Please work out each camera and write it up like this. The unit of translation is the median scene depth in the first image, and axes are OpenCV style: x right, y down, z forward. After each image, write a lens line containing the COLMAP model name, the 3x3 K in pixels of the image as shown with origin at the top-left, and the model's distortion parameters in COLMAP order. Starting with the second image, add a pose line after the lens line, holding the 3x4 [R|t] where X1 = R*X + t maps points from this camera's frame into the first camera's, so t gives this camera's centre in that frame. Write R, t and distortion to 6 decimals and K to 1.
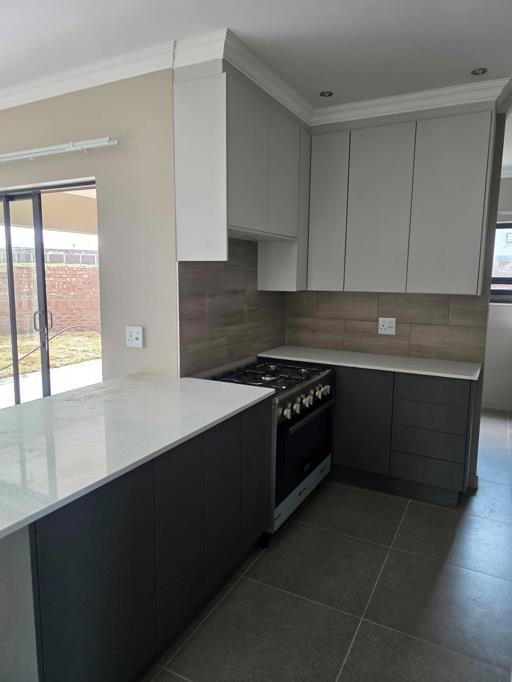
lens RADIAL K [[461.7, 0, 256.0], [0, 461.7, 341.0], [0, 0, 1]] dist [0.021617, -0.002647]
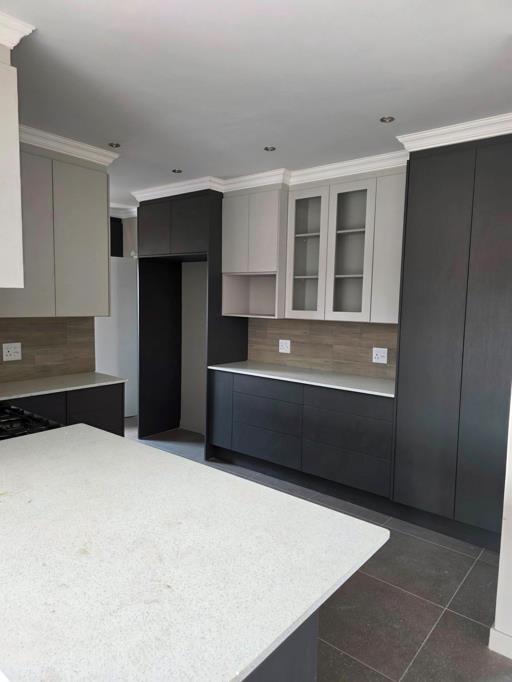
lens RADIAL K [[461.7, 0, 256.0], [0, 461.7, 341.0], [0, 0, 1]] dist [0.021617, -0.002647]
pose [[0.209781, -0.094682, 0.973153, -0.634015], [0.122184, 0.990037, 0.069985, -0.068931], [-0.970084, 0.104222, 0.219260, 0.331224]]
